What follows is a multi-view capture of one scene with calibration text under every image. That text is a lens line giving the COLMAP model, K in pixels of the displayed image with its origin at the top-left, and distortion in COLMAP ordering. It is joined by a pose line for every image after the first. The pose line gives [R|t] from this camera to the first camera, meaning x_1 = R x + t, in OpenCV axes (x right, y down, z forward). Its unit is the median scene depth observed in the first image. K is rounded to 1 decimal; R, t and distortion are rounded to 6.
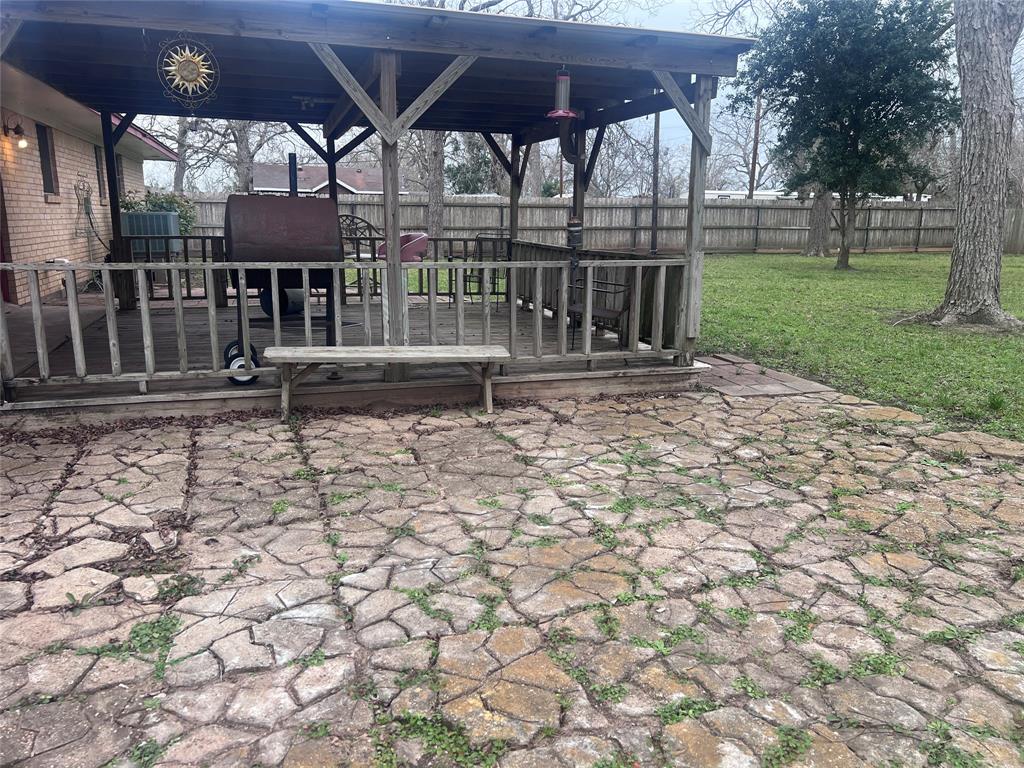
lens RADIAL K [[767.1, 0, 508.1], [0, 767.1, 387.7], [0, 0, 1]] dist [0.063021, -0.067781]
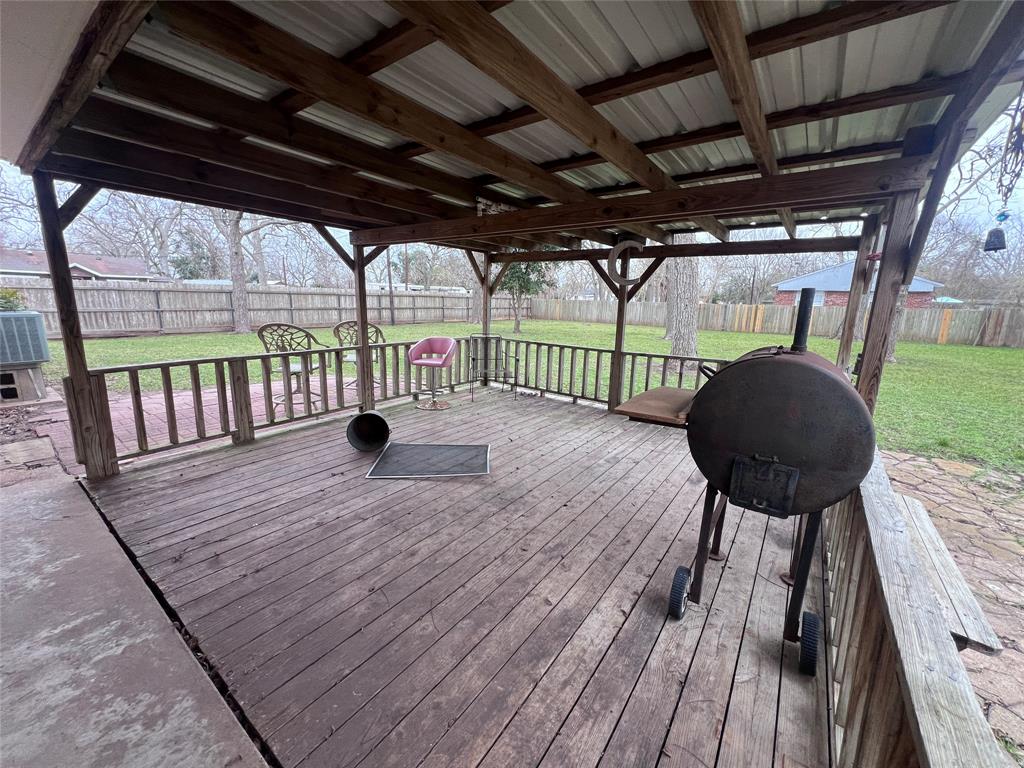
lens RADIAL K [[409.2, 0, 506.8], [0, 409.2, 379.5], [0, 0, 1]] dist [0.000269, -0.000137]
pose [[0.804616, -0.105156, 0.584410, -0.606498], [0.113184, 0.993310, 0.022899, -0.227975], [-0.582908, 0.047720, 0.811135, 0.755174]]
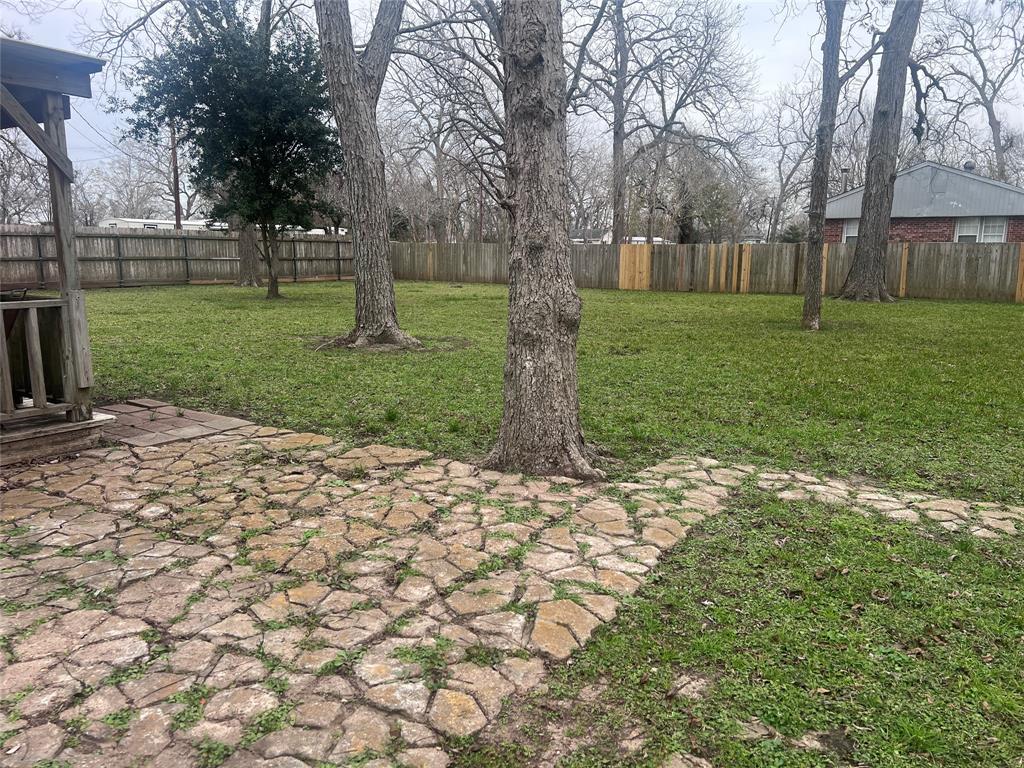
lens RADIAL K [[767.1, 0, 503.9], [0, 767.1, 386.7], [0, 0, 1]] dist [0.063021, -0.067781]
pose [[0.778089, -0.113290, 0.617853, 0.063028], [0.136842, 0.990549, 0.009297, -0.009055], [-0.613067, 0.077314, 0.786239, 0.015899]]
